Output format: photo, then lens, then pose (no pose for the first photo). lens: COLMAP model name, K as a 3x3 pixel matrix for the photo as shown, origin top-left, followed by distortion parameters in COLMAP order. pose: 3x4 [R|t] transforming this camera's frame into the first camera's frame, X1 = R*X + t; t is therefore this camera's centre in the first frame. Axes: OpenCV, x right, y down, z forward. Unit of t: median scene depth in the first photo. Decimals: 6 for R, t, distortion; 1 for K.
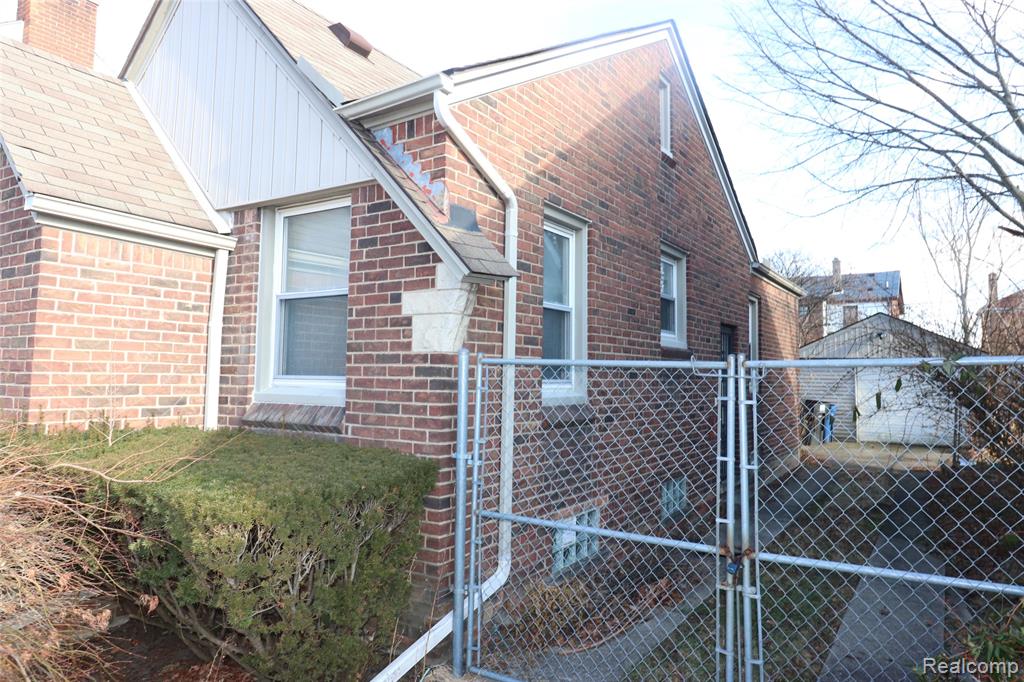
lens RADIAL K [[669.9, 0, 516.6], [0, 669.9, 333.9], [0, 0, 1]] dist [0.005368, -0.006036]
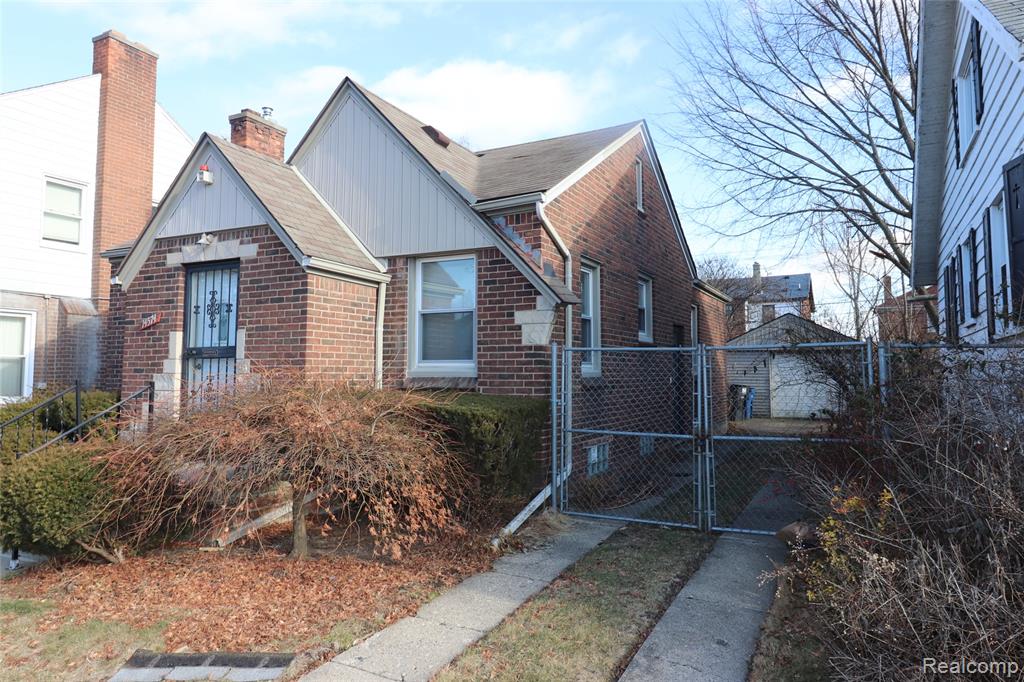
lens RADIAL K [[669.9, 0, 514.3], [0, 669.9, 338.6], [0, 0, 1]] dist [0.005368, -0.006036]
pose [[0.995364, -0.007583, 0.095879, -0.294029], [0.006526, 0.999914, 0.011335, -0.008475], [-0.095957, -0.010657, 0.995328, -0.663412]]
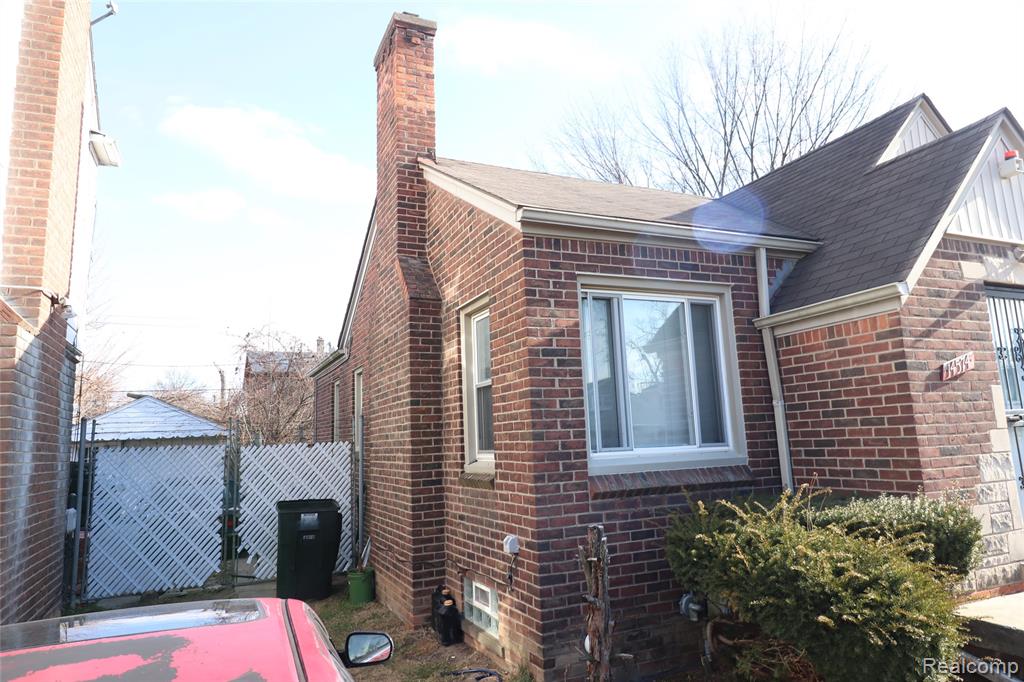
lens RADIAL K [[669.9, 0, 511.8], [0, 669.9, 336.2], [0, 0, 1]] dist [0.005368, -0.006036]
pose [[0.544230, 0.093880, 0.833667, -2.274004], [-0.004937, 0.994060, -0.108719, 0.029400], [-0.838921, 0.055052, 0.541461, 1.141357]]
